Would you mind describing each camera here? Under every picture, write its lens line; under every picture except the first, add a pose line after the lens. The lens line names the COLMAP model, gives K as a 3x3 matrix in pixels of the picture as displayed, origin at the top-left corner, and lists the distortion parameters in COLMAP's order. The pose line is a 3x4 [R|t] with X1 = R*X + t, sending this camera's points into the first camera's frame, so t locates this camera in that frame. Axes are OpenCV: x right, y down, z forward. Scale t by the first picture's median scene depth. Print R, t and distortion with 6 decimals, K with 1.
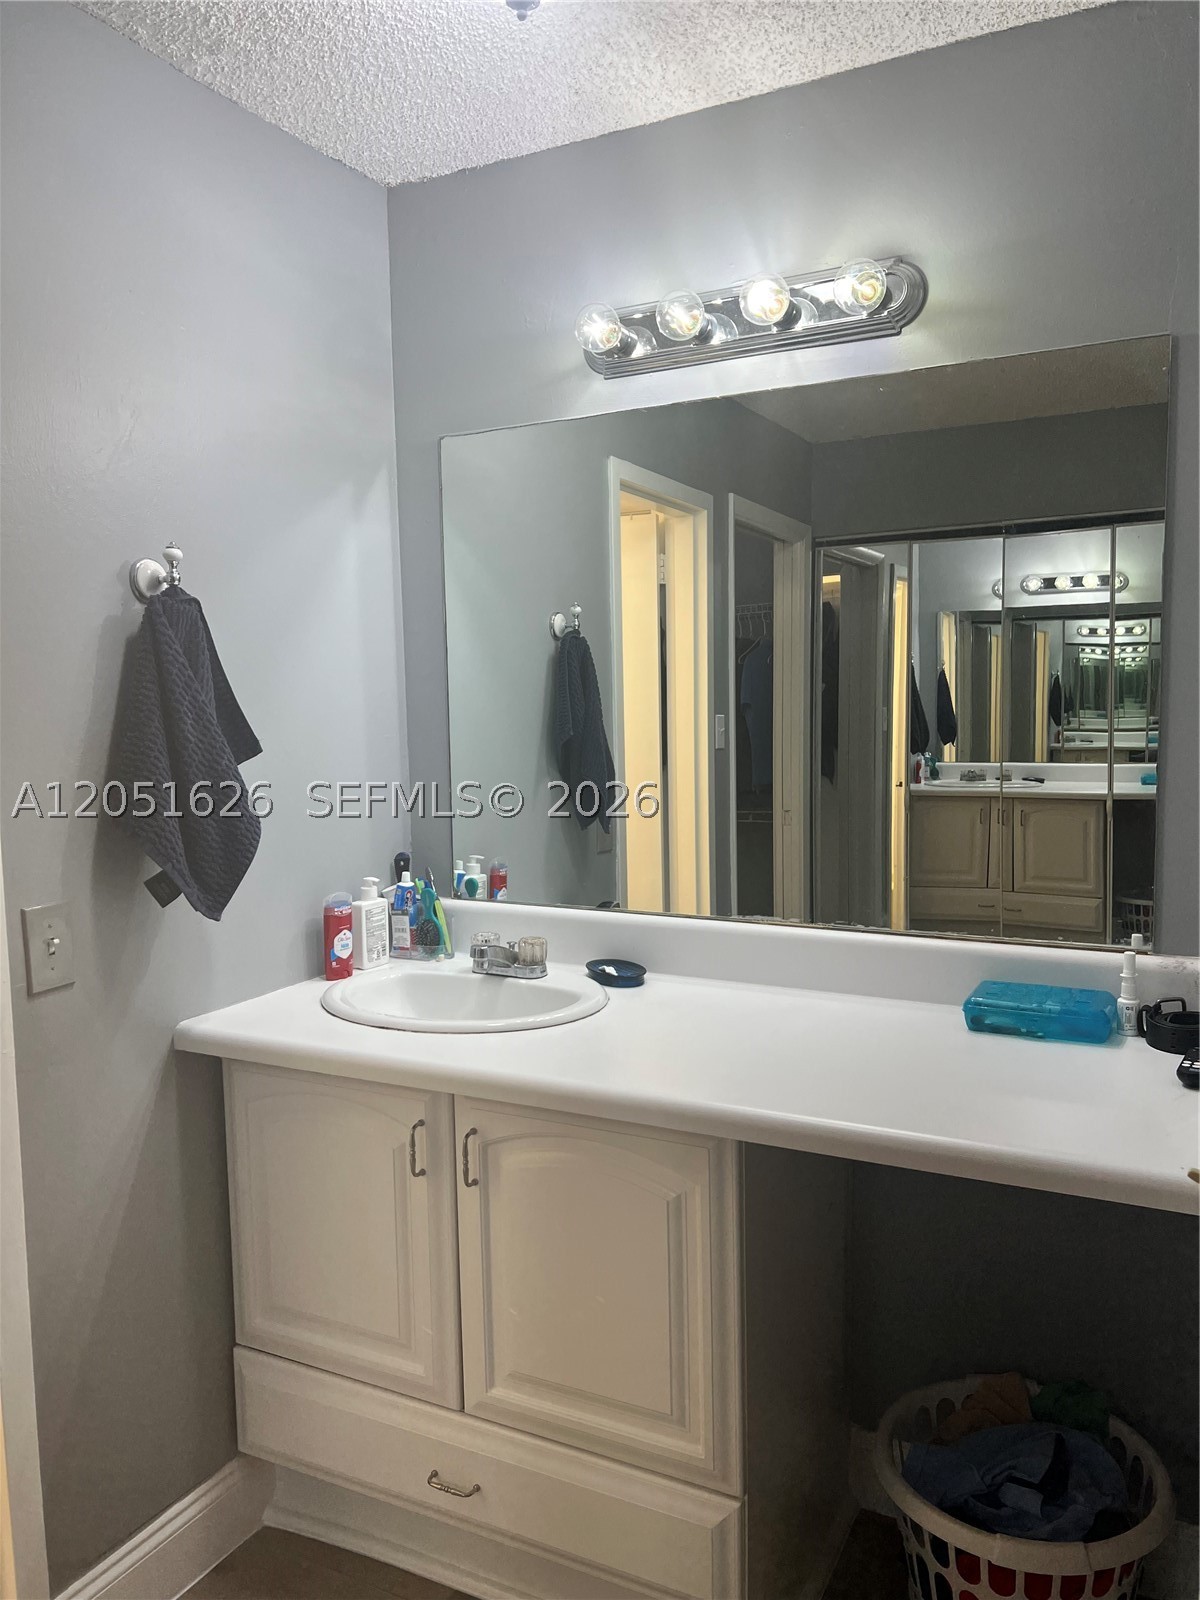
lens RADIAL K [[1215.8, 0, 603.4], [0, 1215.8, 807.7], [0, 0, 1]] dist [0.026719, -0.029050]
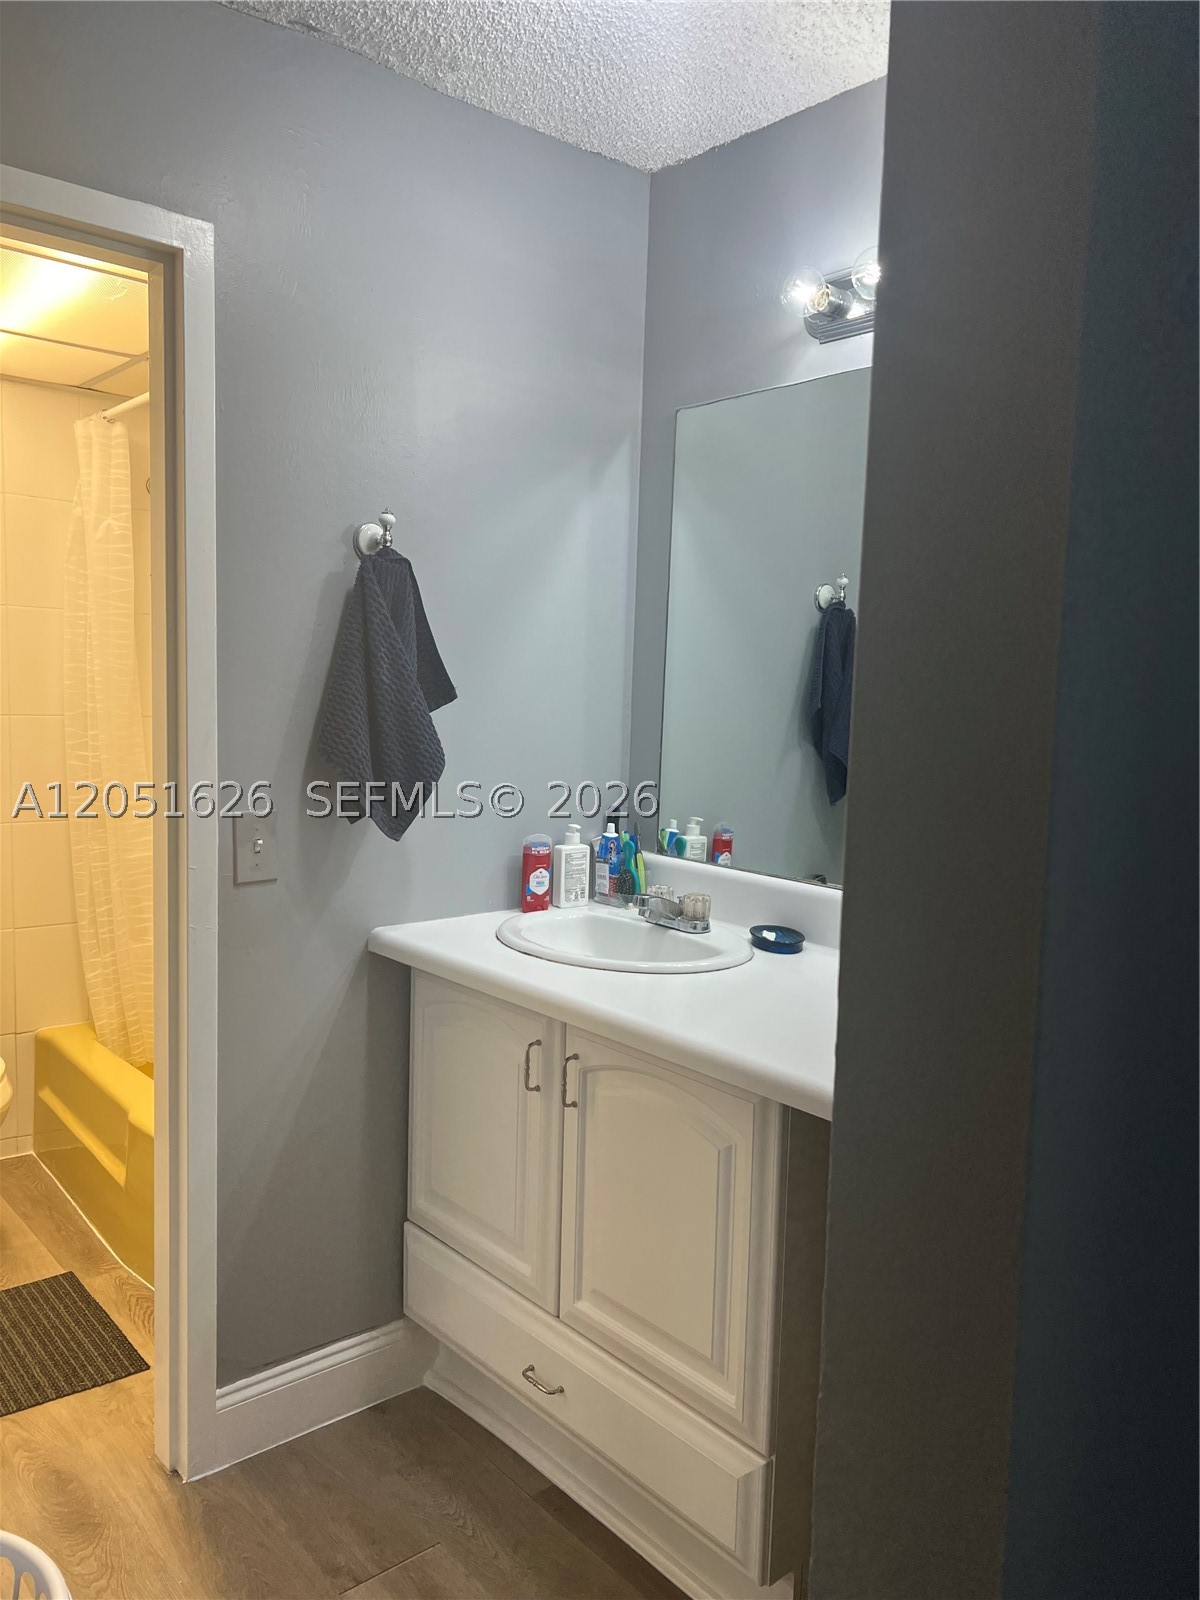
lens RADIAL K [[1215.8, 0, 588.9], [0, 1215.8, 807.0], [0, 0, 1]] dist [0.026719, -0.029050]
pose [[0.925417, 0.083727, -0.369586, 0.255017], [-0.080256, 0.996466, 0.024784, 0.017377], [0.370355, 0.006726, 0.928866, 0.009275]]
